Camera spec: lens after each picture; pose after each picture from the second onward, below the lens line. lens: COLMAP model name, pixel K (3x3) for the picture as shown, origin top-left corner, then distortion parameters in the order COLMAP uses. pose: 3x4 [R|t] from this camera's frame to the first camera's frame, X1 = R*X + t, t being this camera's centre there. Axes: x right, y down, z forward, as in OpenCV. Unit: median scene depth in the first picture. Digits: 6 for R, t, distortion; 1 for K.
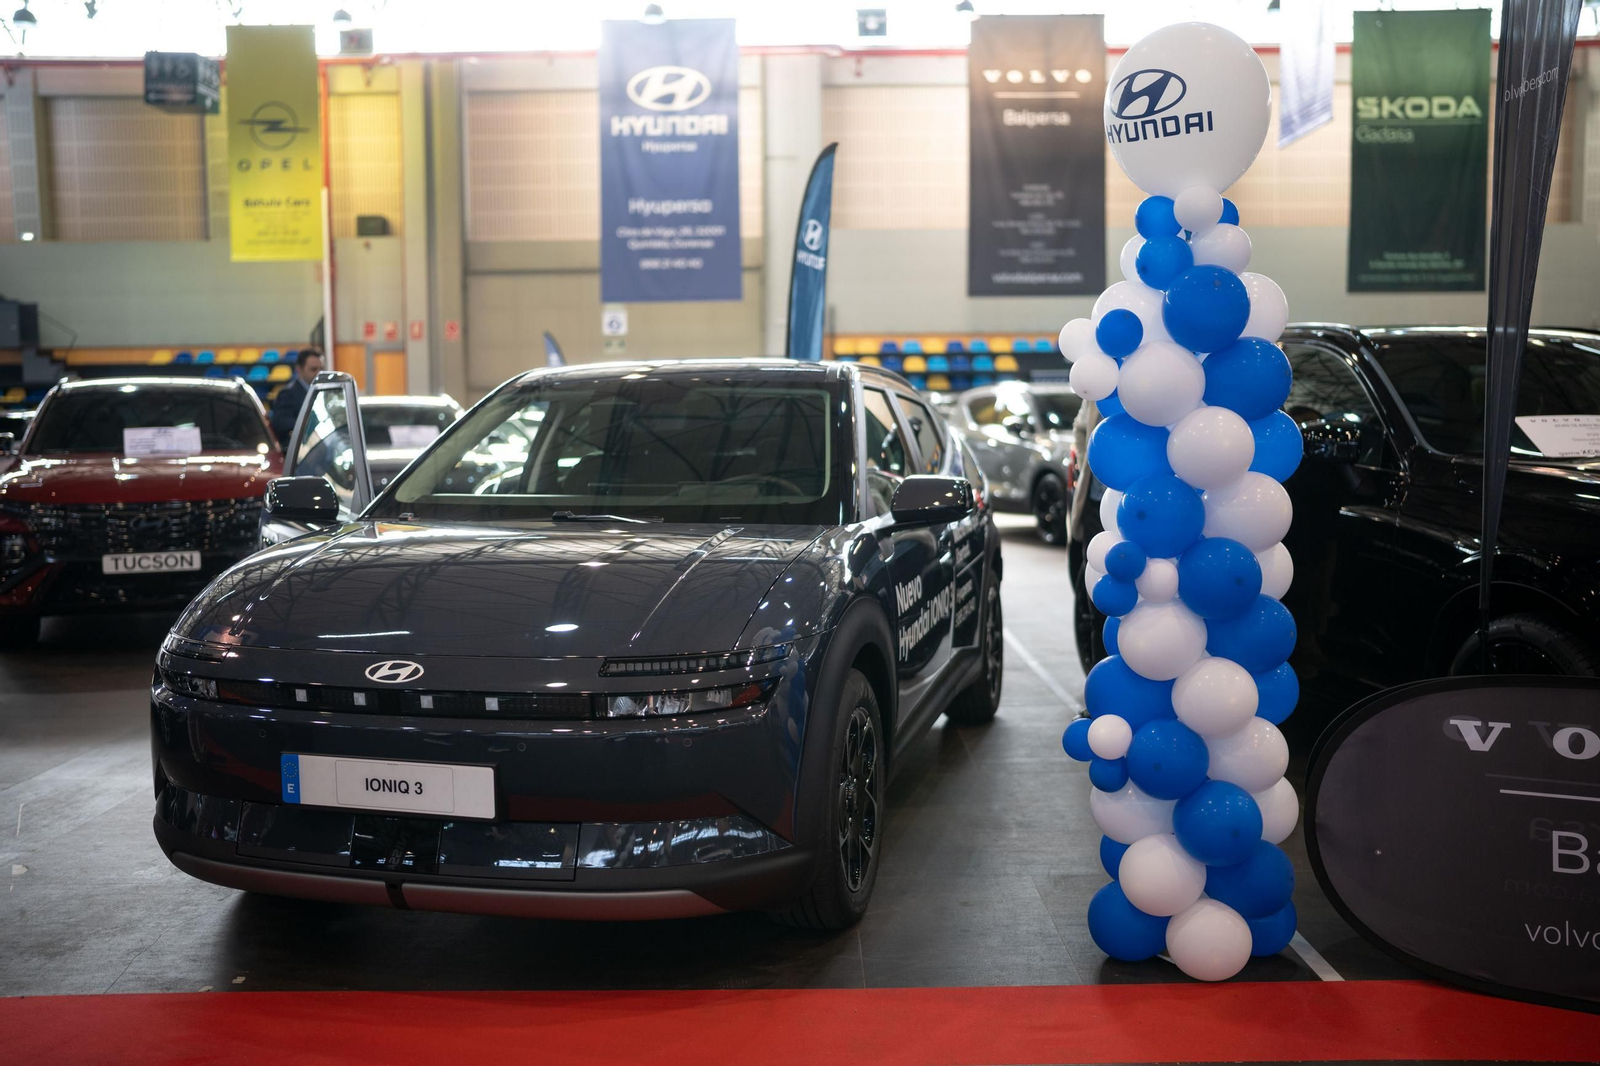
lens RADIAL K [[1515.7, 0, 798.1], [0, 1515.7, 520.8], [0, 0, 1]] dist [-0.031418, 0.000000]
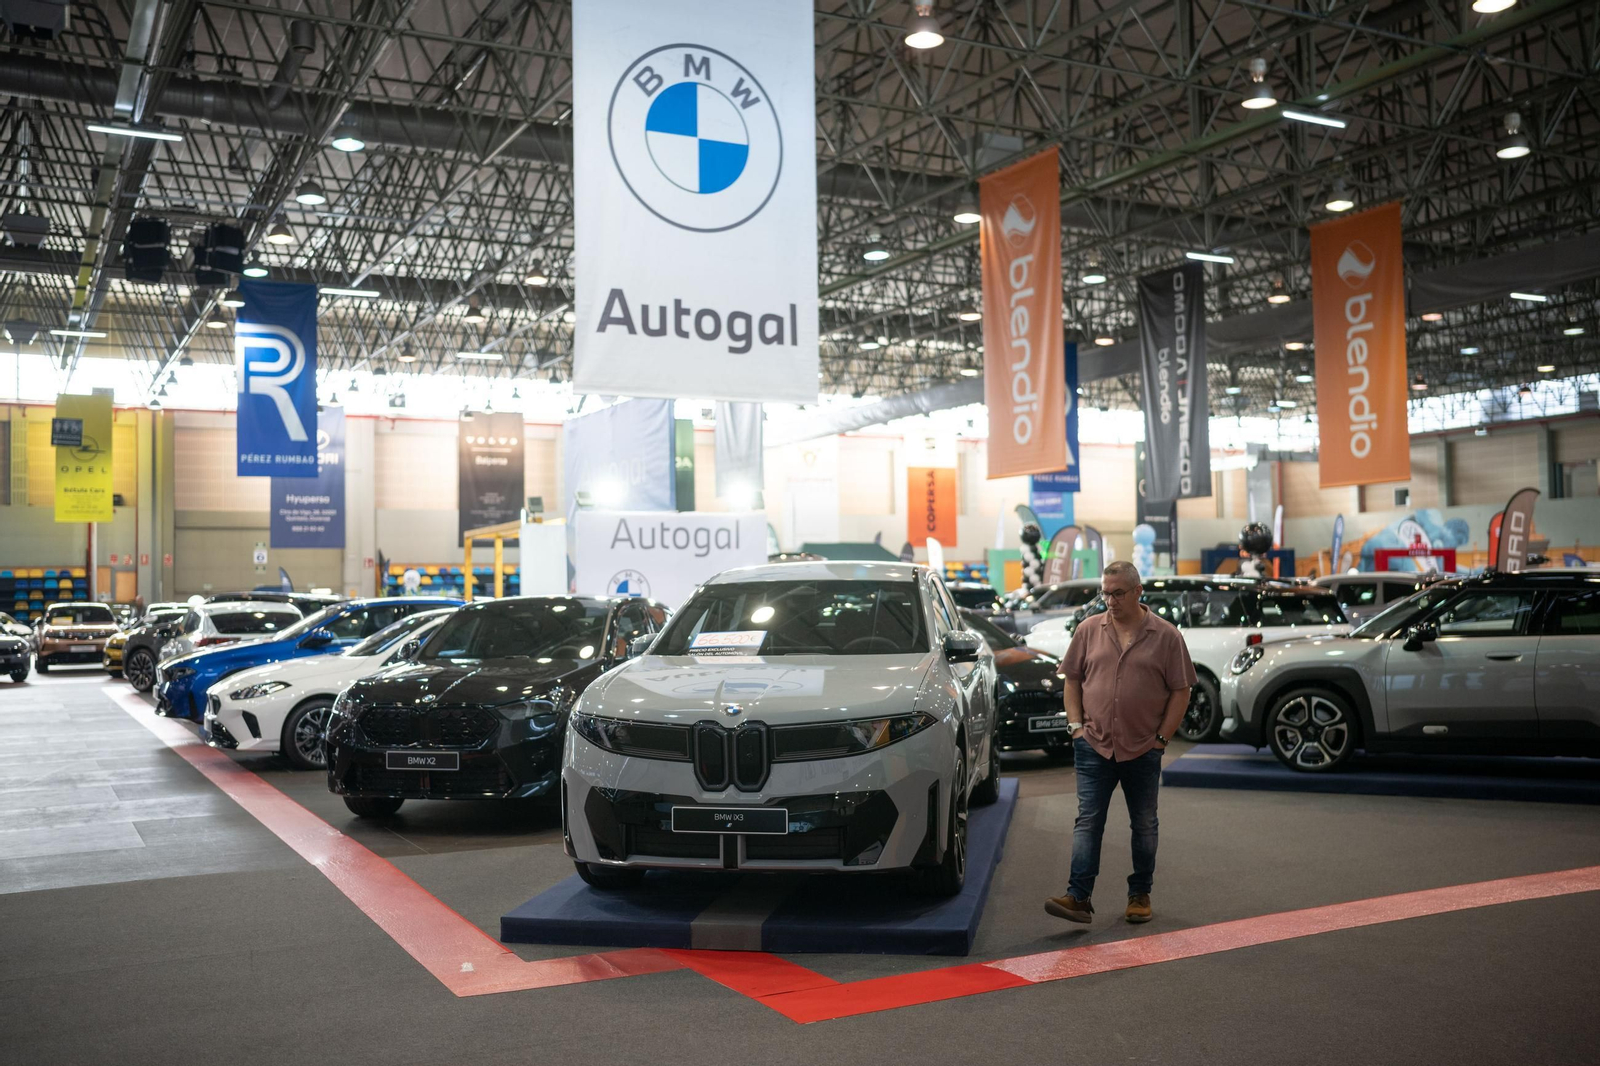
lens RADIAL K [[1515.7, 0, 800.8], [0, 1515.7, 529.0], [0, 0, 1]] dist [-0.031418, 0.000000]
pose [[0.883974, 0.018946, 0.467153, -0.426127], [0.036705, 0.993282, -0.109741, 0.064599], [-0.466094, 0.114155, 0.877340, -0.977848]]
